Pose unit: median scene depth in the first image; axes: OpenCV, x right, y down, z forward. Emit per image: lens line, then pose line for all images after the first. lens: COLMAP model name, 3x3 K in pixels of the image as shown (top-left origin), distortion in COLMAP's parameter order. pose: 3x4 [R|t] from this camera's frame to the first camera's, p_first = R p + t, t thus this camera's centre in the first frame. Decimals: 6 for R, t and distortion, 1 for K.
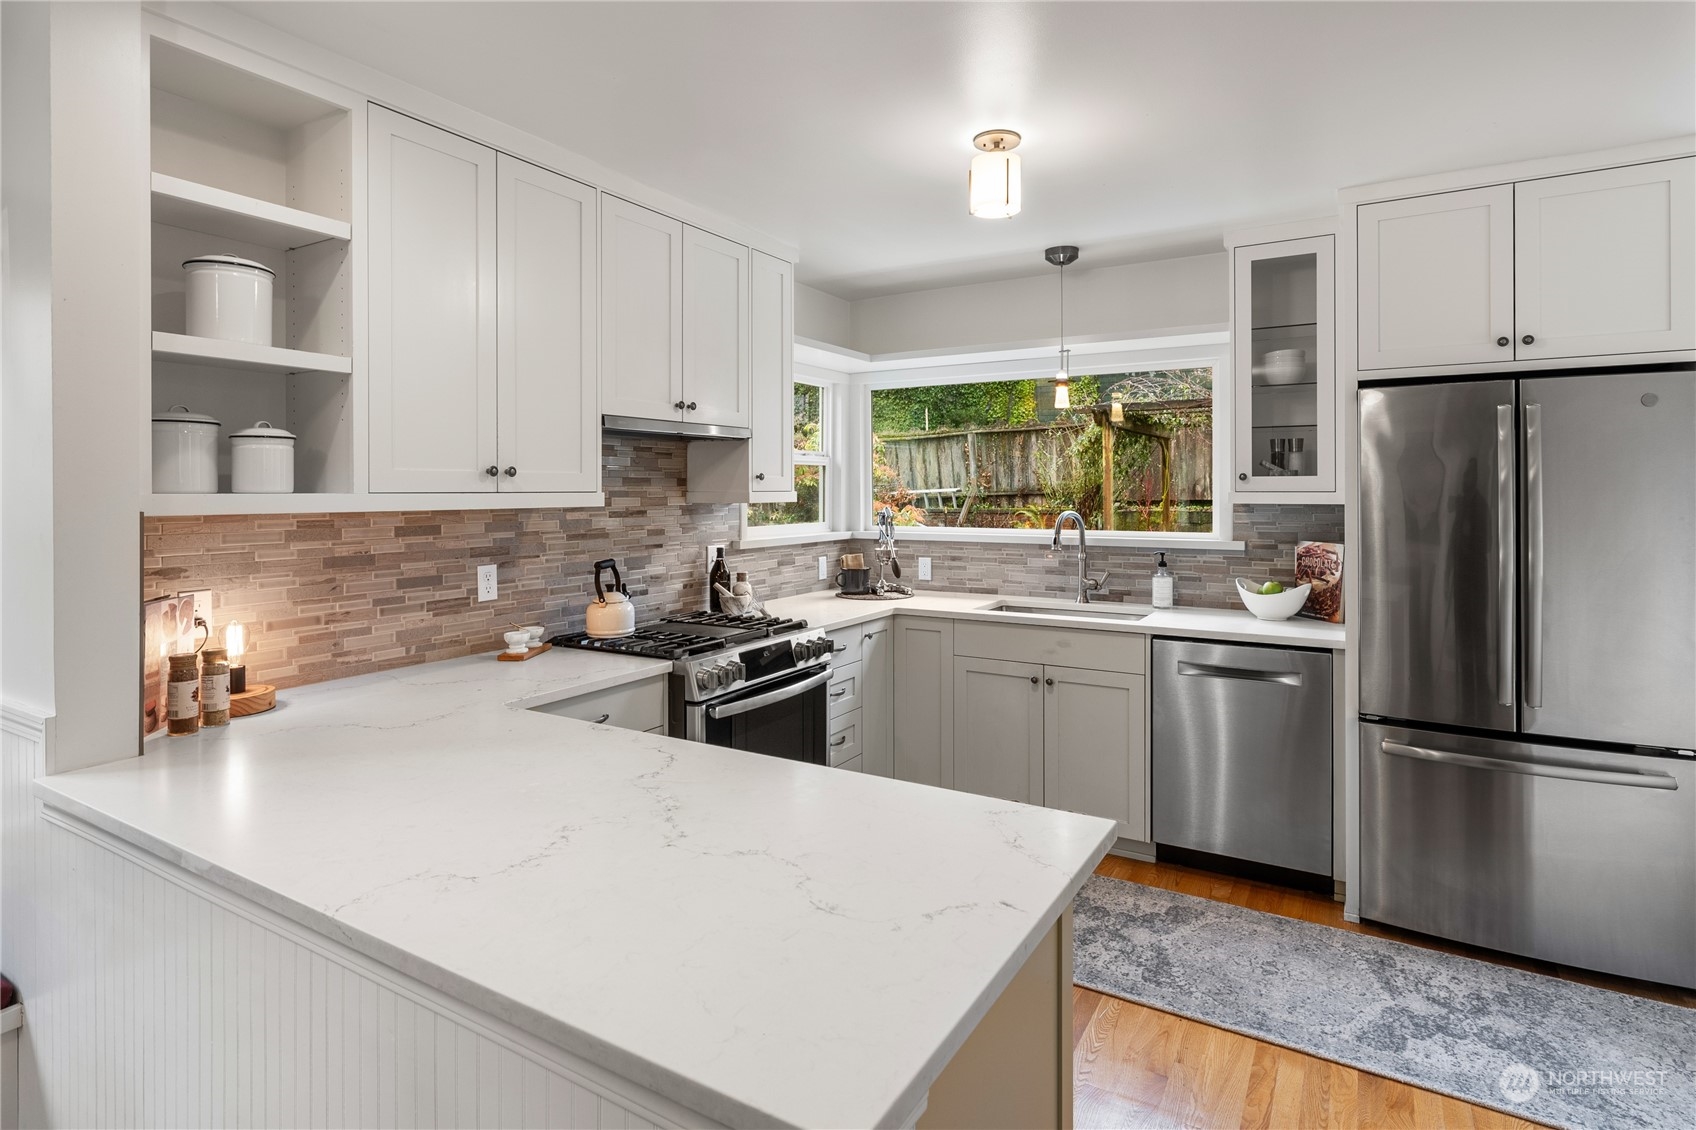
lens RADIAL K [[881.8, 0, 849.4], [0, 881.8, 491.0], [0, 0, 1]] dist [-0.006435, 0.002634]
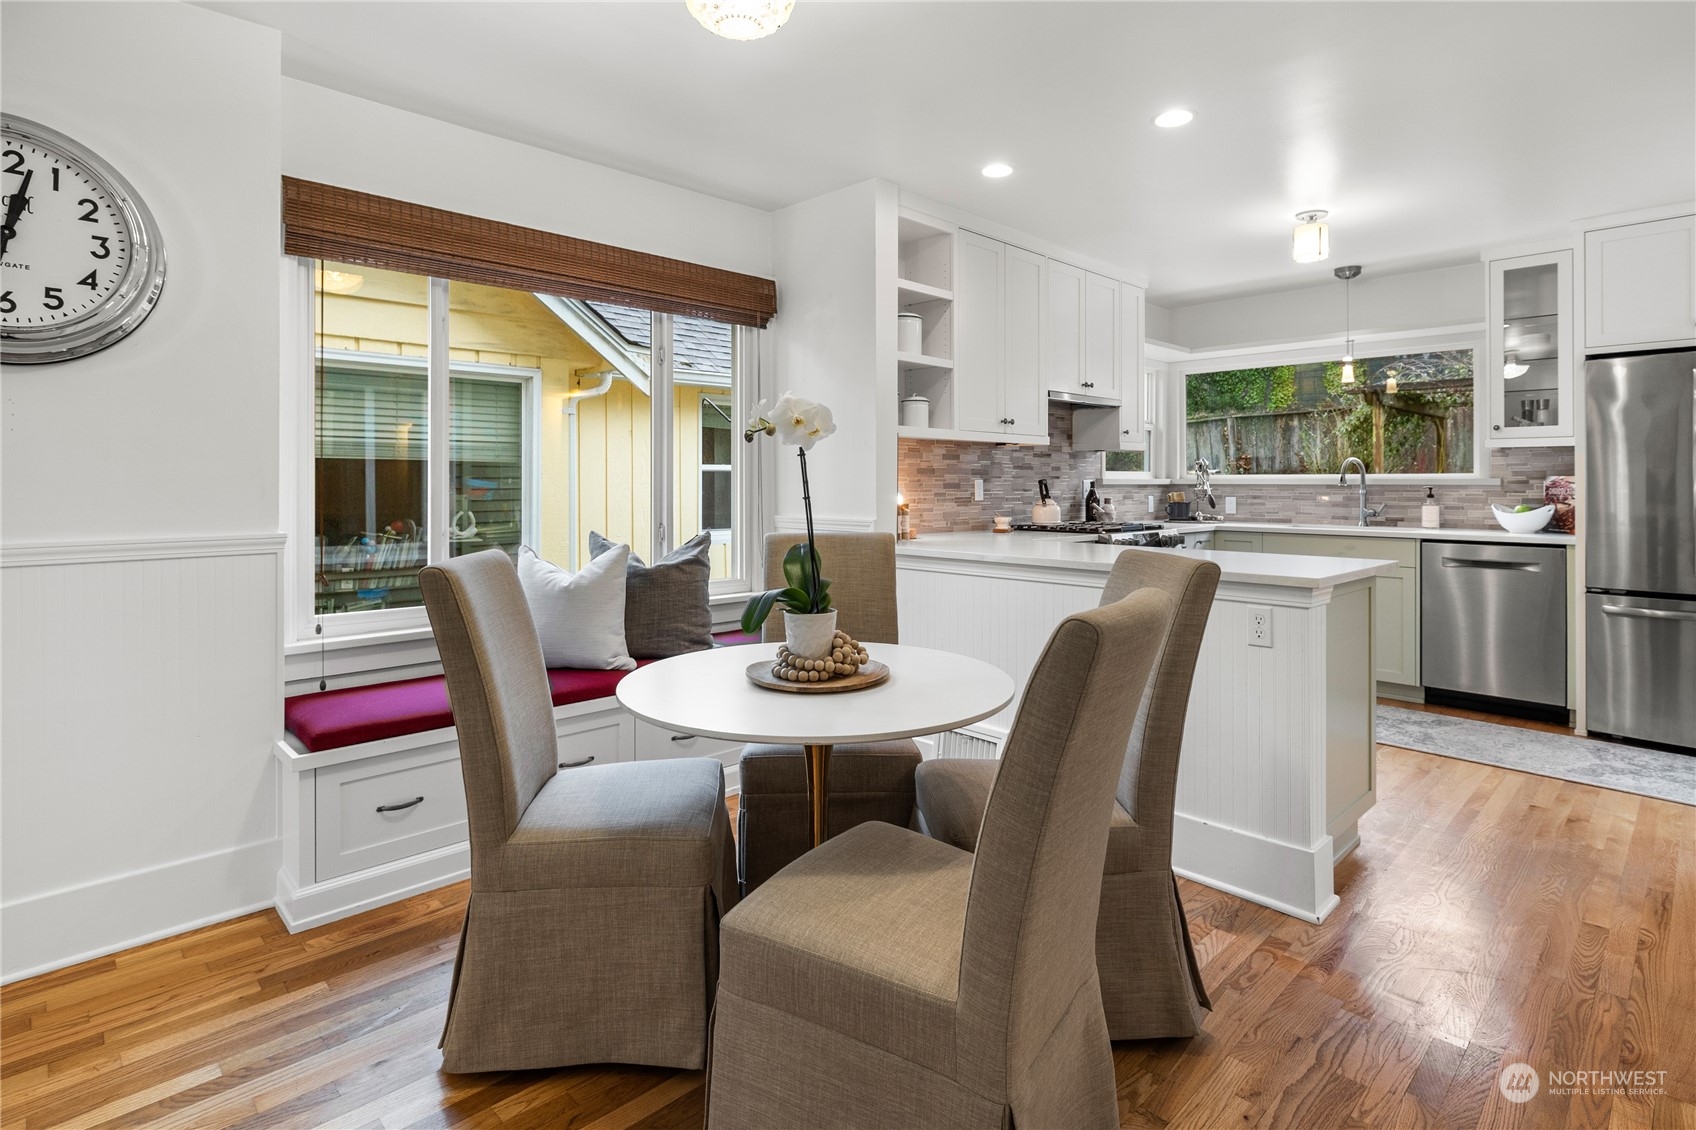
lens RADIAL K [[870.4, 0, 846.7], [0, 870.4, 477.2], [0, 0, 1]] dist [0.001122, 0.000116]
pose [[0.966917, 0.002423, -0.255079, -0.185583], [-0.004743, 0.999953, -0.008478, 0.077083], [0.255046, 0.009407, 0.966883, -0.568543]]
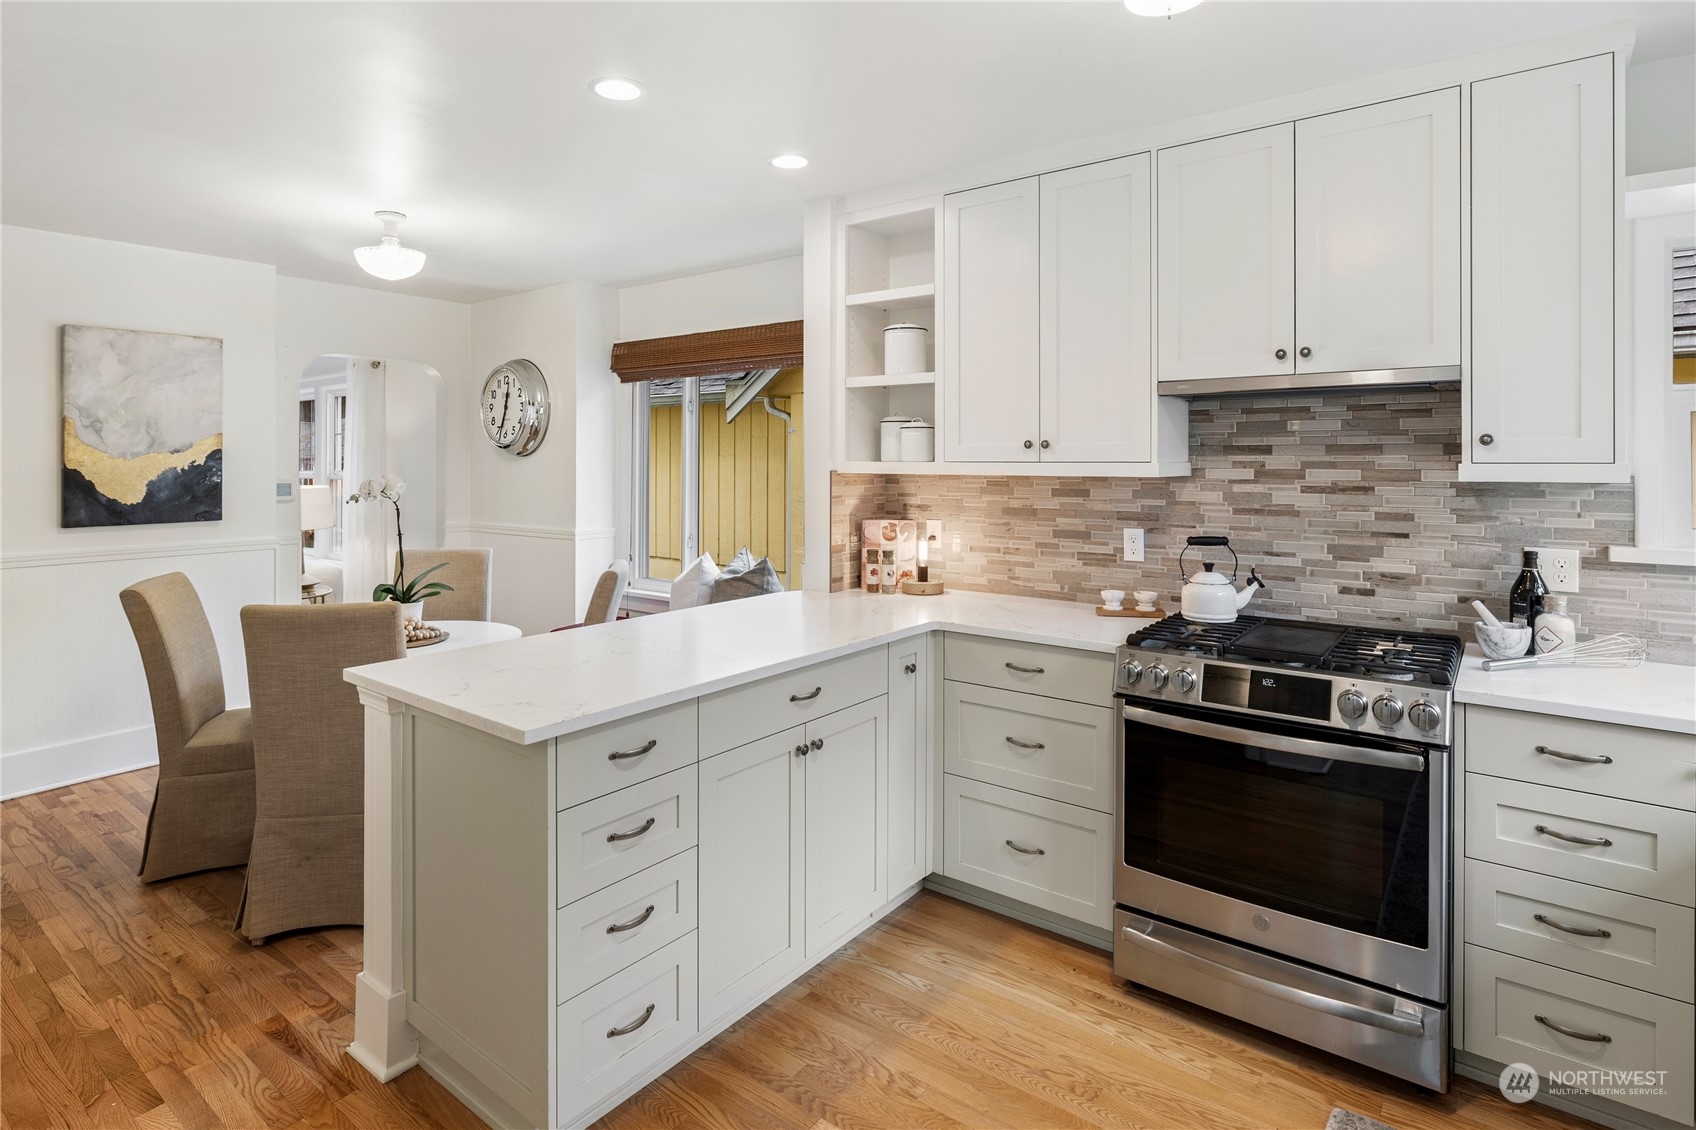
lens RADIAL K [[881.8, 0, 830.5], [0, 881.8, 456.7], [0, 0, 1]] dist [-0.006435, 0.002634]
pose [[-0.128321, -0.000779, -0.991732, 0.584929], [-0.001081, 0.999999, -0.000645, -0.003076], [0.991732, 0.000989, -0.128322, 0.623960]]
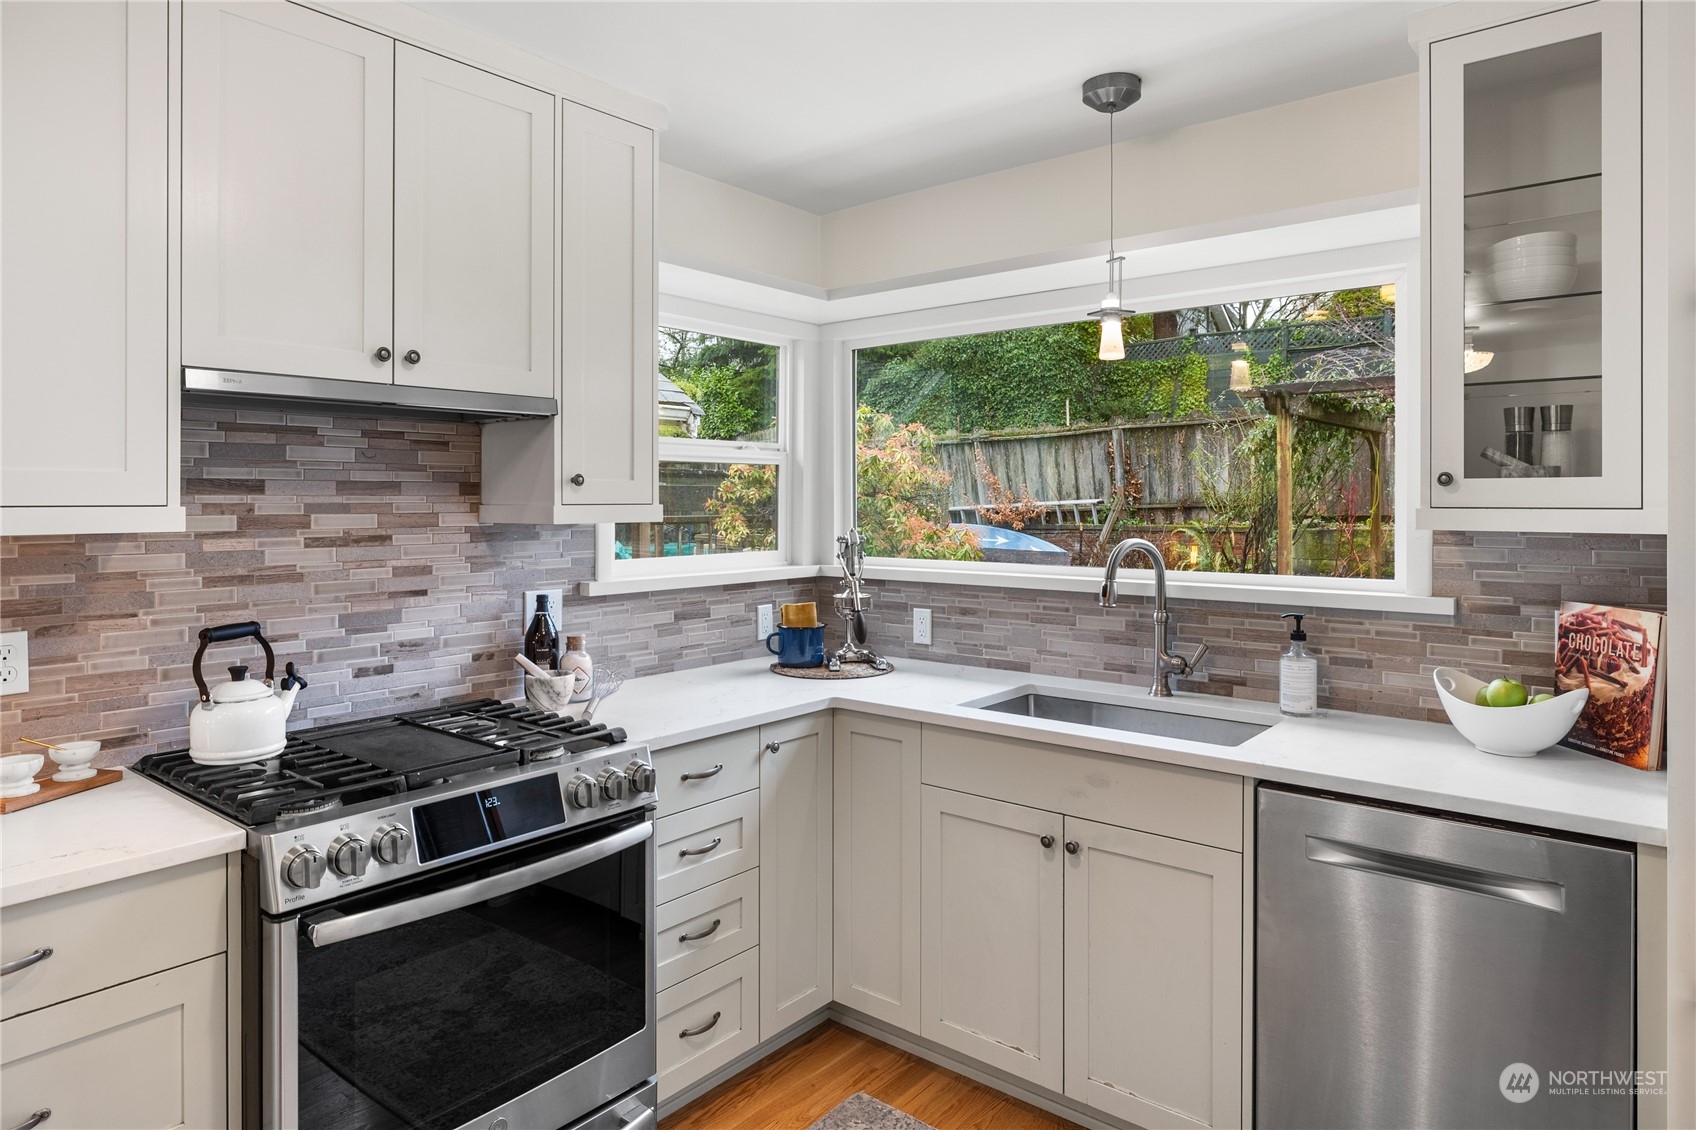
lens RADIAL K [[1010.7, 0, 852.8], [0, 1010.7, 502.7], [0, 0, 1]] dist [-0.004609, 0.002472]
pose [[0.988830, 0.002490, -0.149028, 0.187770], [-0.002360, 0.999997, 0.001052, -0.001871], [0.149030, -0.000689, 0.988832, 0.354062]]
